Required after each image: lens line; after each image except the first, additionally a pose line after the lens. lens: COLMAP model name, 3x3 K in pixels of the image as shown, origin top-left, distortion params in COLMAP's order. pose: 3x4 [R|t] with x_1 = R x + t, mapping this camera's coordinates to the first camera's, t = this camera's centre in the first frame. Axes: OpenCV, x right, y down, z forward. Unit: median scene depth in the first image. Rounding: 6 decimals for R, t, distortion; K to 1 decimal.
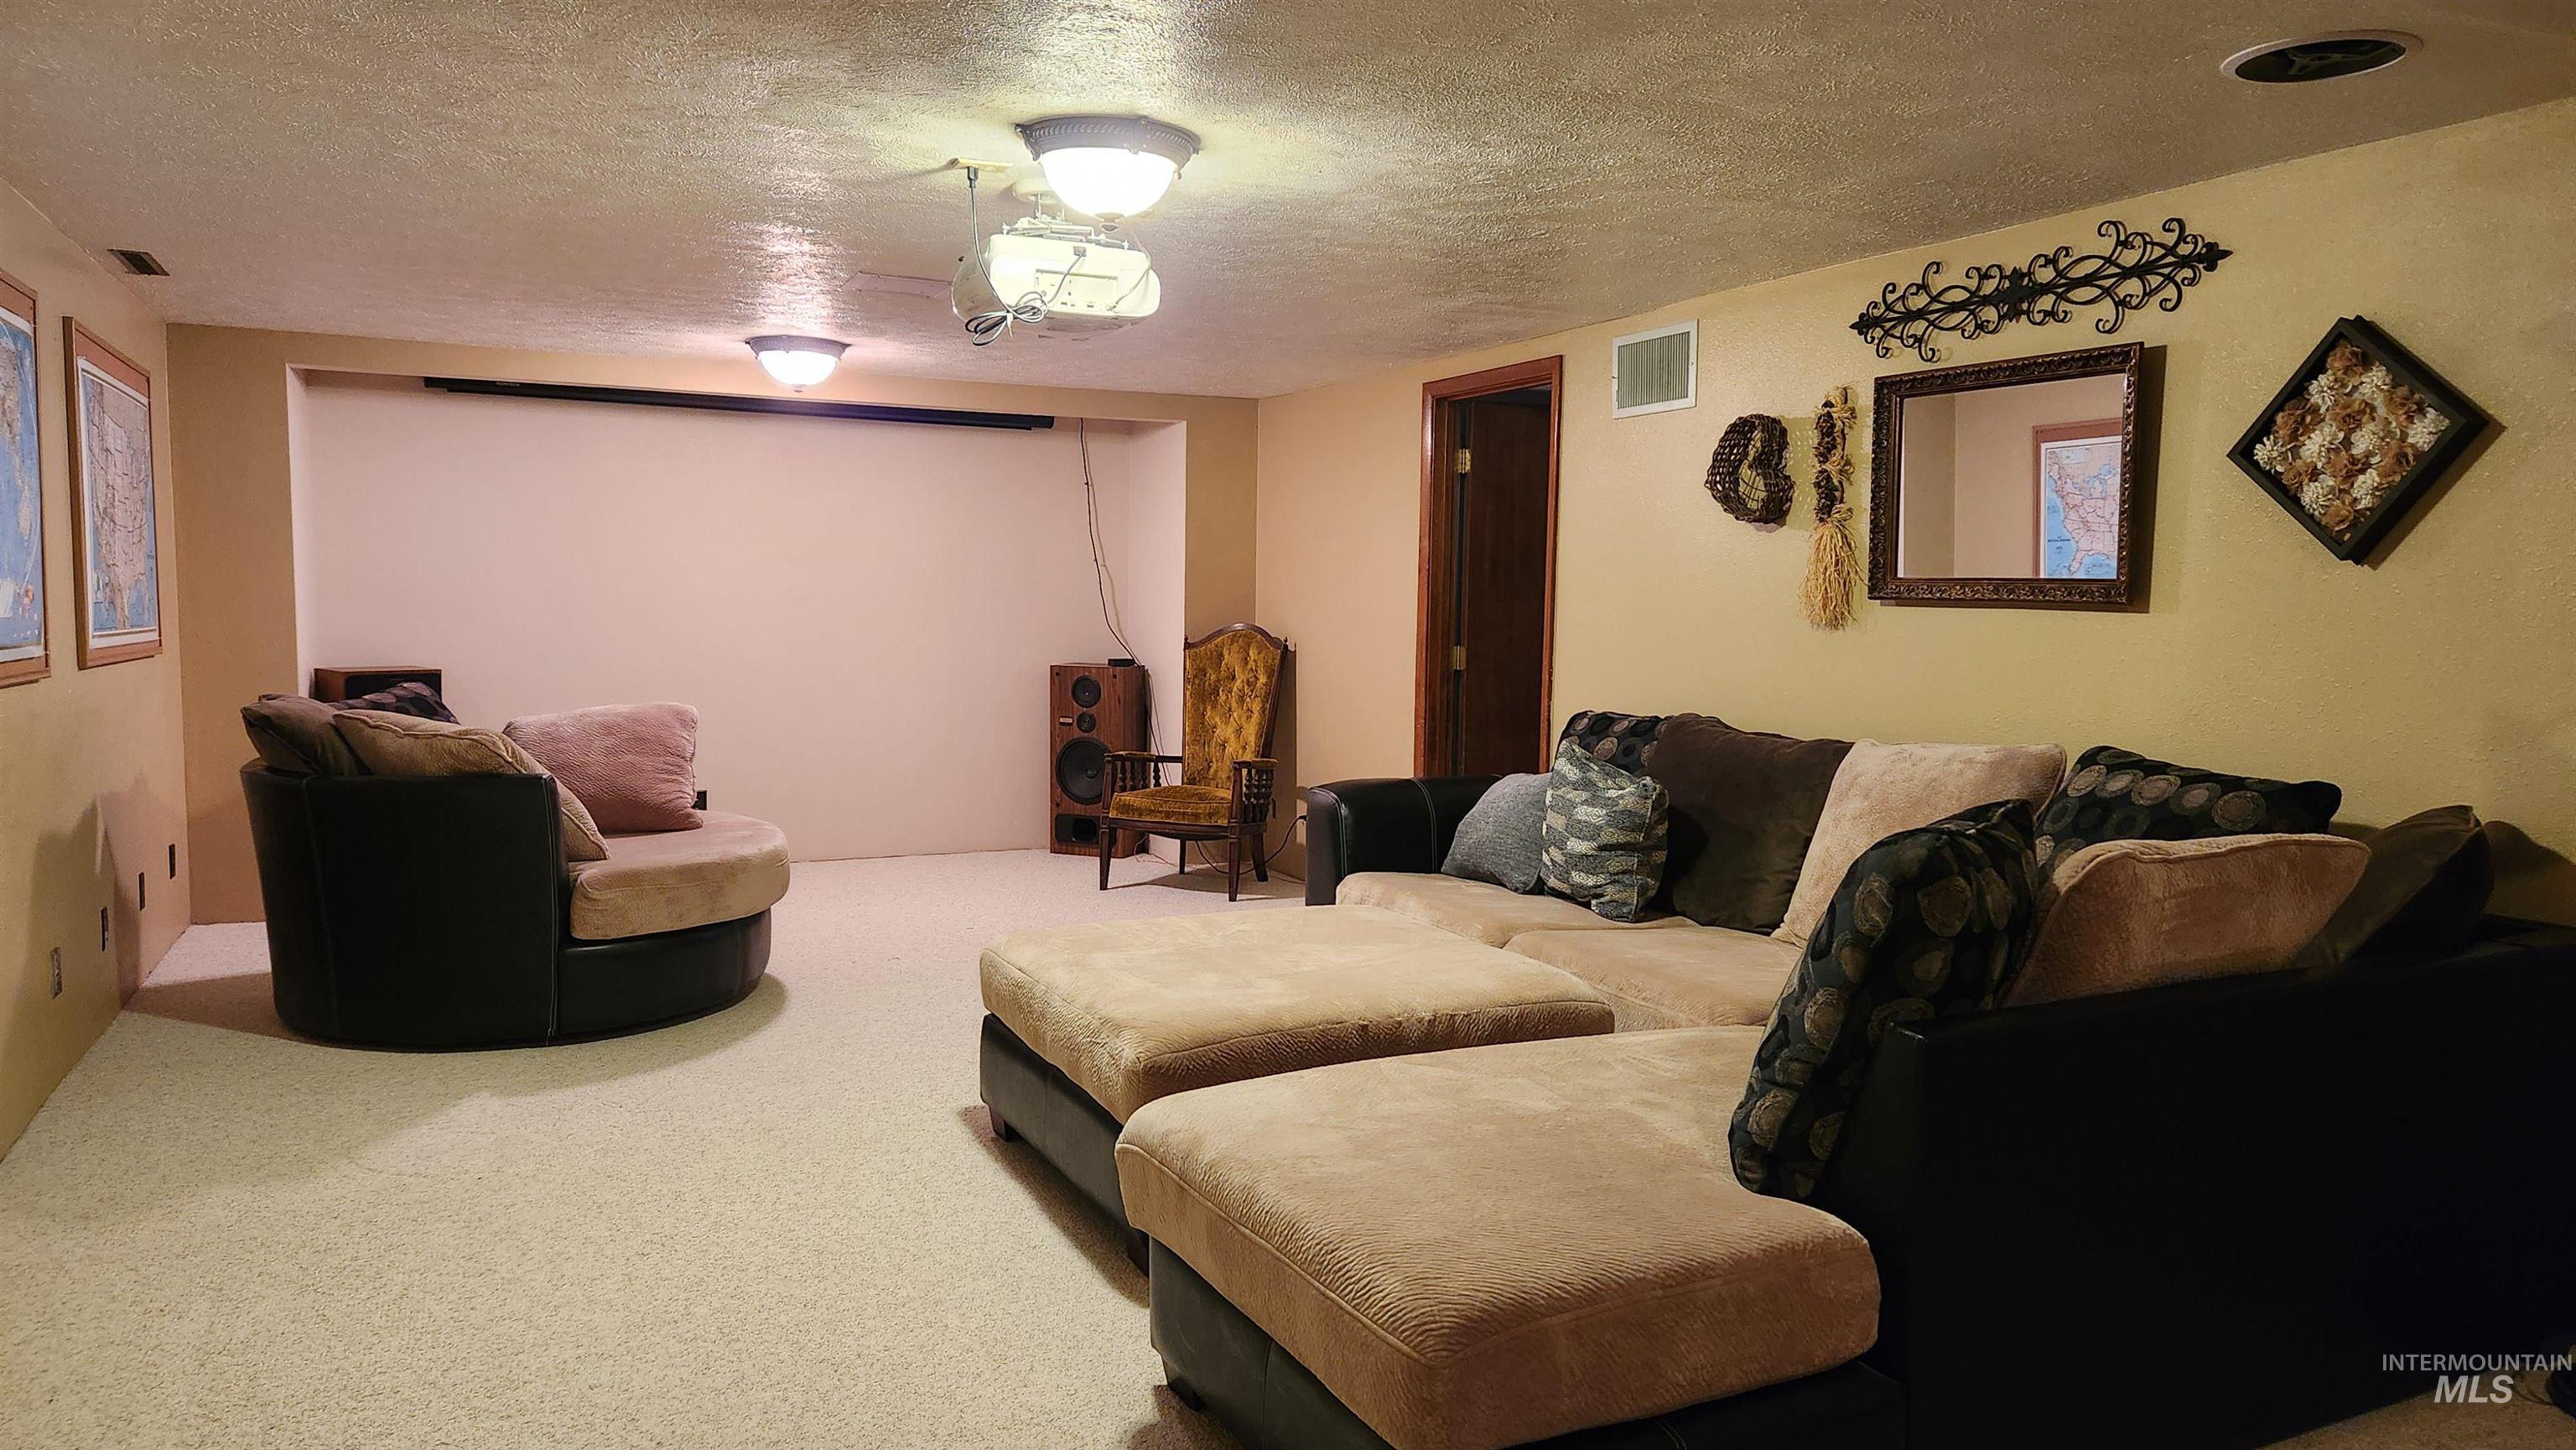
lens RADIAL K [[1761.9, 0, 1264.1], [0, 1761.9, 712.9], [0, 0, 1]] dist [0.039289, -0.071205]
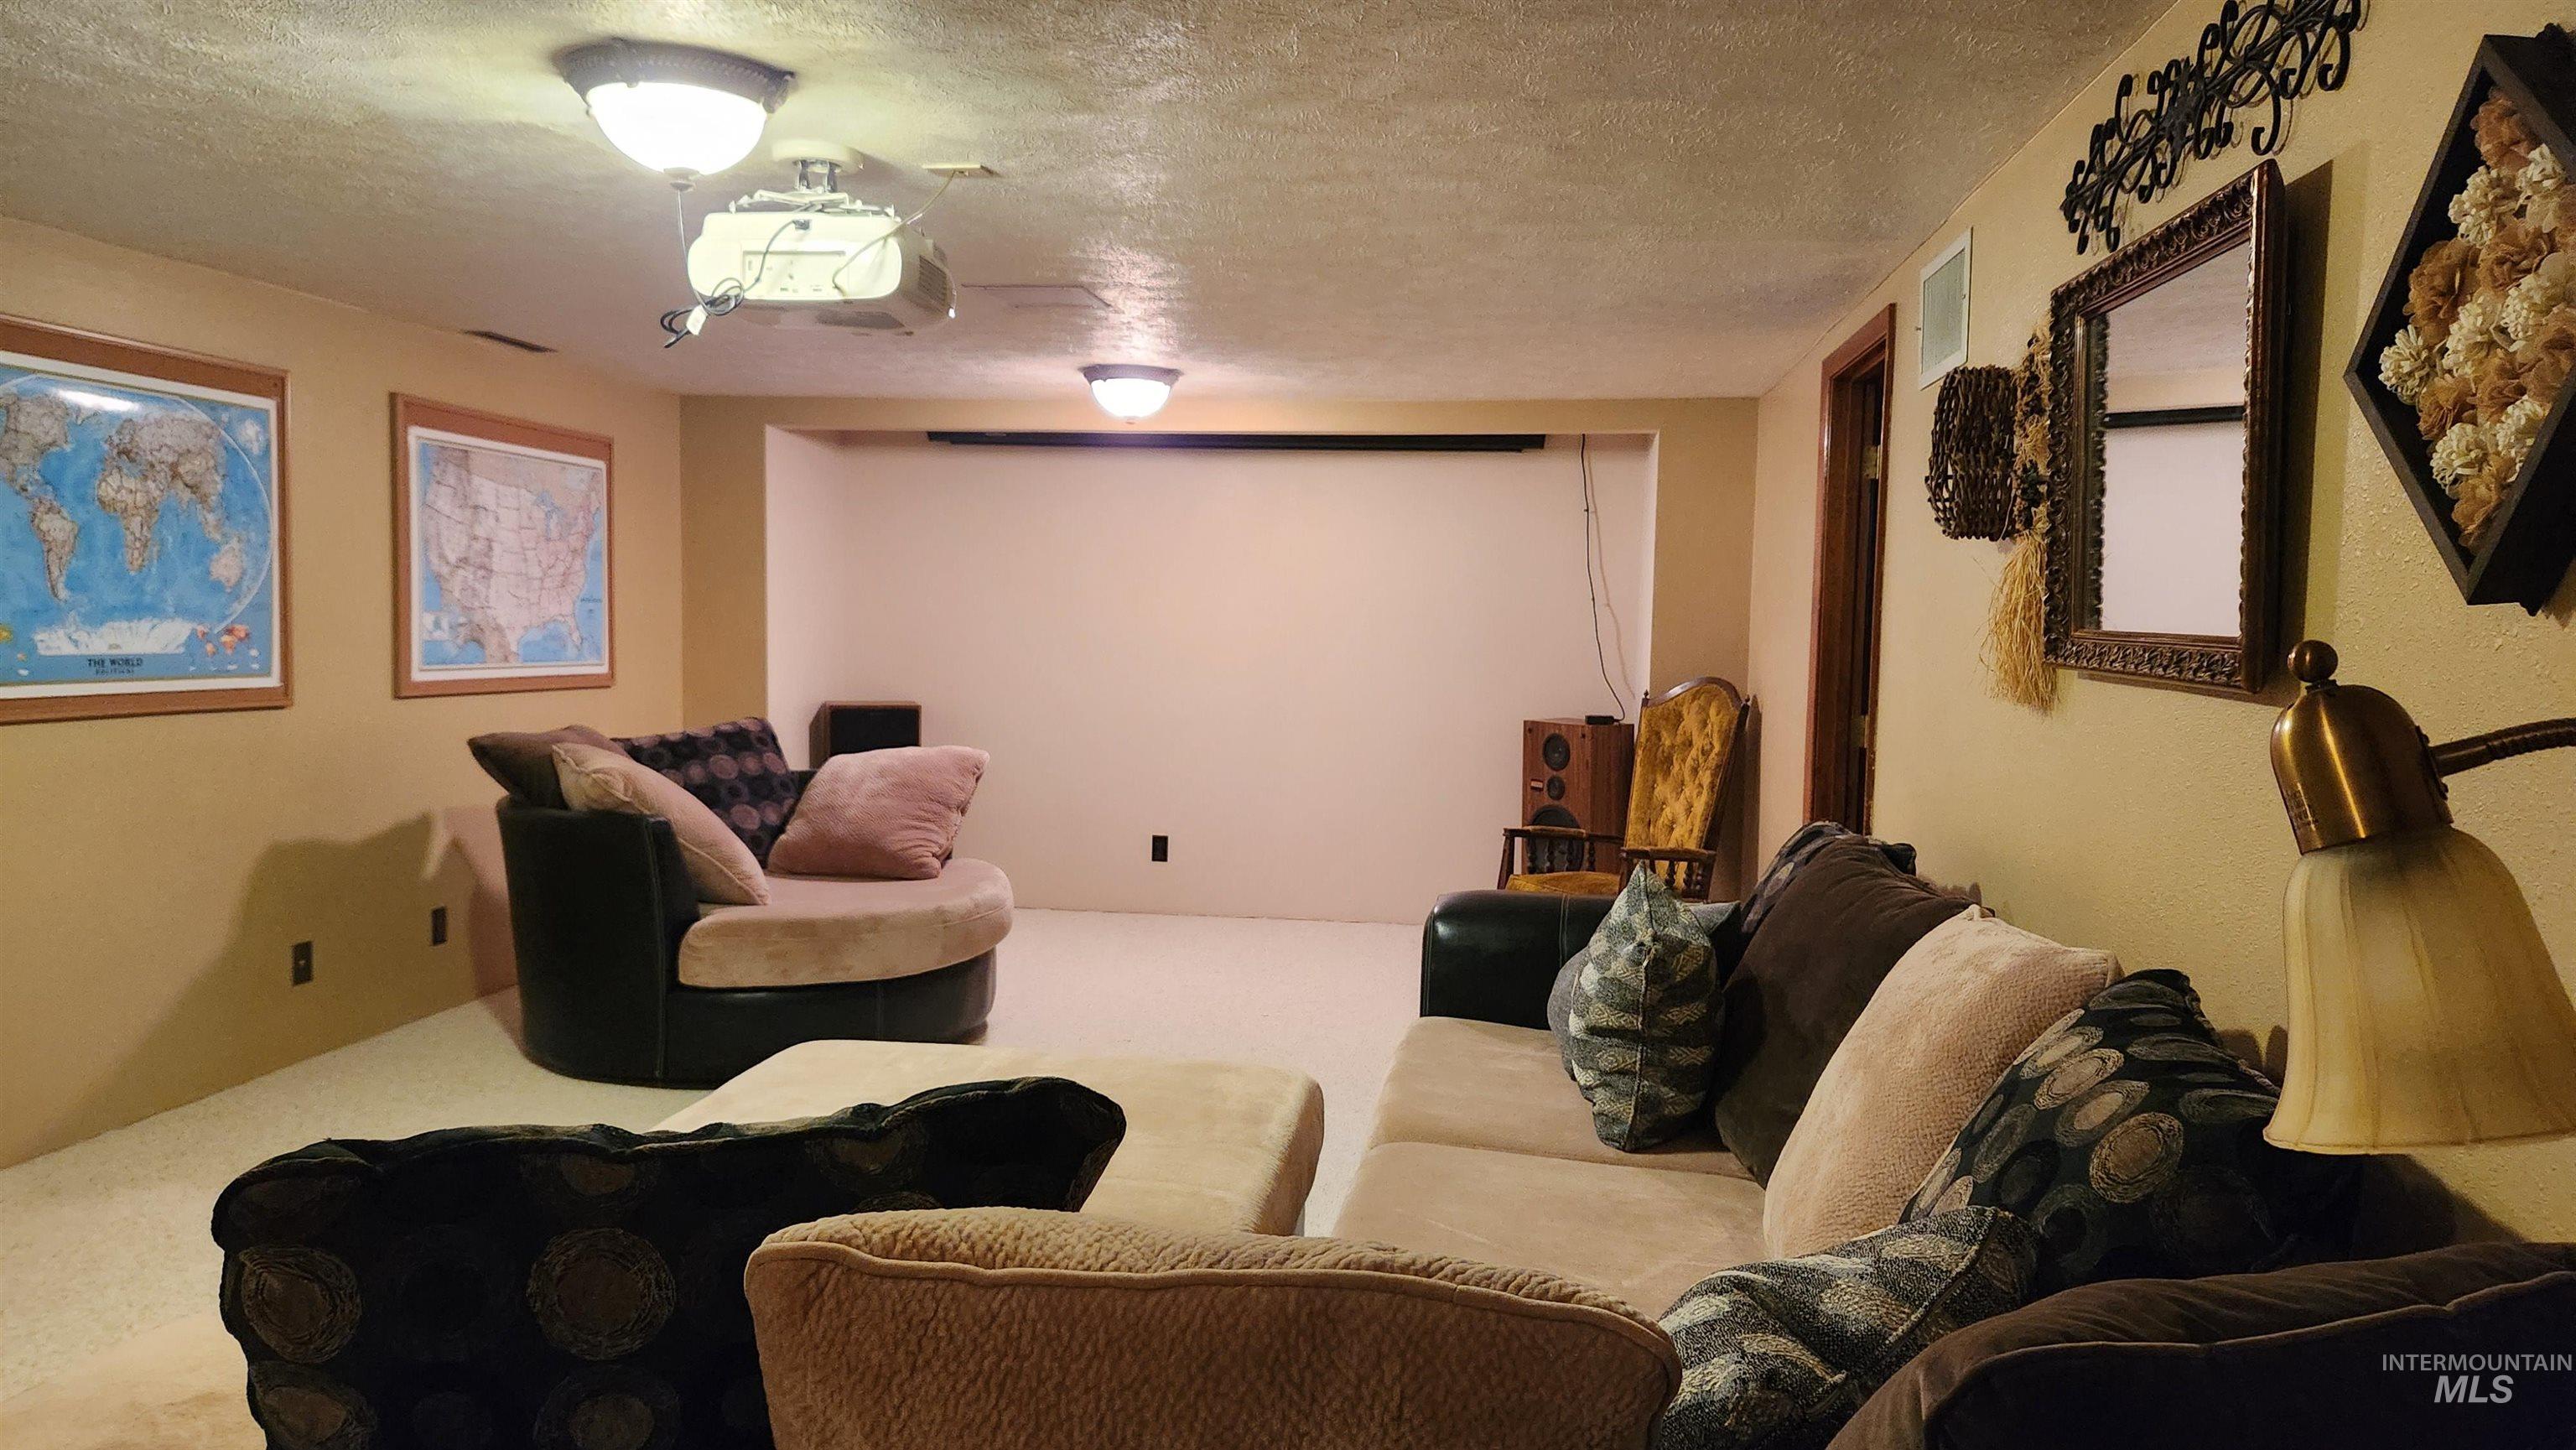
lens RADIAL K [[1761.9, 0, 1264.1], [0, 1761.9, 712.9], [0, 0, 1]] dist [0.039289, -0.071205]
pose [[0.841568, 0.033546, -0.539109, 0.340870], [-0.045164, 0.998945, -0.008343, -0.024898], [0.538260, 0.031369, 0.842195, 0.282178]]
